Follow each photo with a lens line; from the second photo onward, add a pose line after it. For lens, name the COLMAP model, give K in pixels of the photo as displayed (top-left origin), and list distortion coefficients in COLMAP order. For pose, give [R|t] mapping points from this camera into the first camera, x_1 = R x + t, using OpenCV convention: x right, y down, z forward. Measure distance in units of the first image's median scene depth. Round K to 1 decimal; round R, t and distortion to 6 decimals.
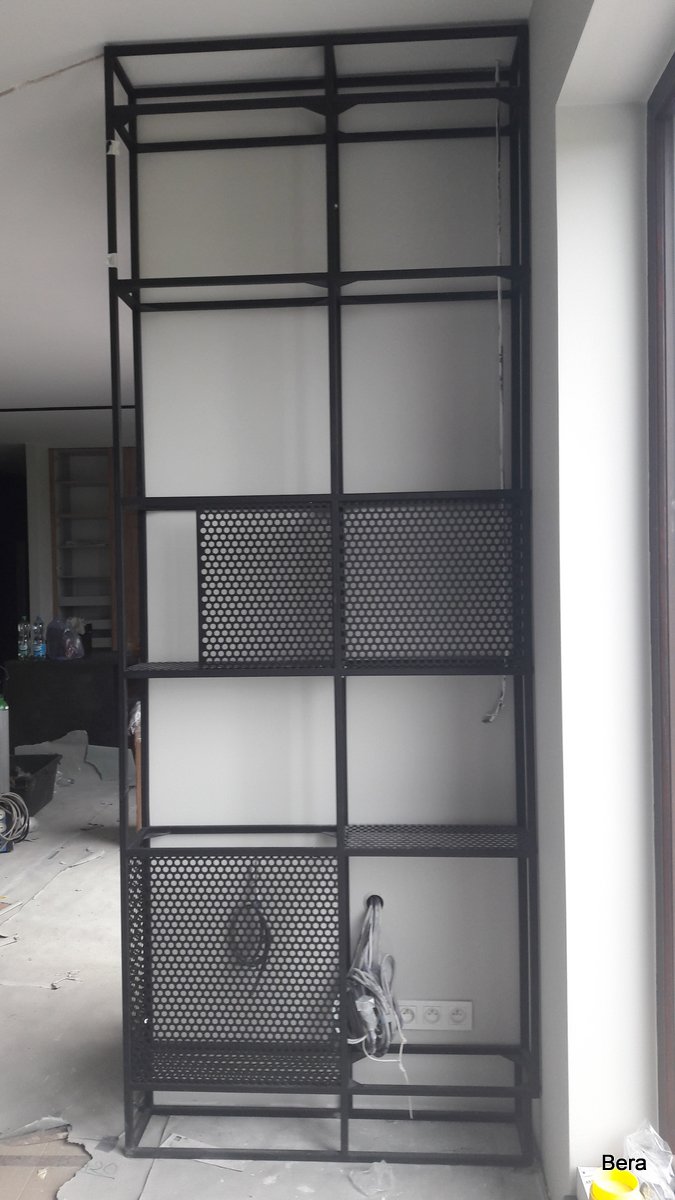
lens RADIAL K [[954.1, 0, 337.5], [0, 954.1, 600.0], [0, 0, 1]] dist [0.026279, -0.001479]
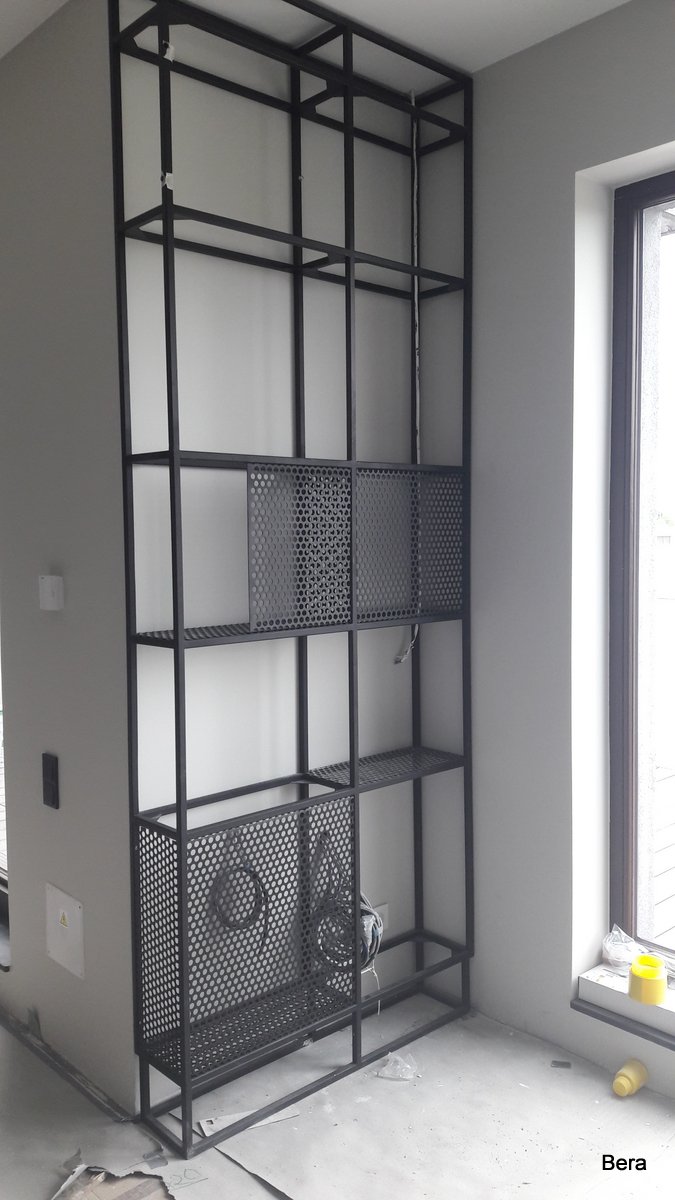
lens RADIAL K [[975.4, 0, 315.7], [0, 975.4, 592.8], [0, 0, 1]] dist [0.036585, -0.004386]
pose [[0.700643, -0.040002, 0.712390, -0.783980], [0.018011, 0.999101, 0.038387, -0.005234], [-0.713285, -0.014065, 0.700733, 0.246361]]
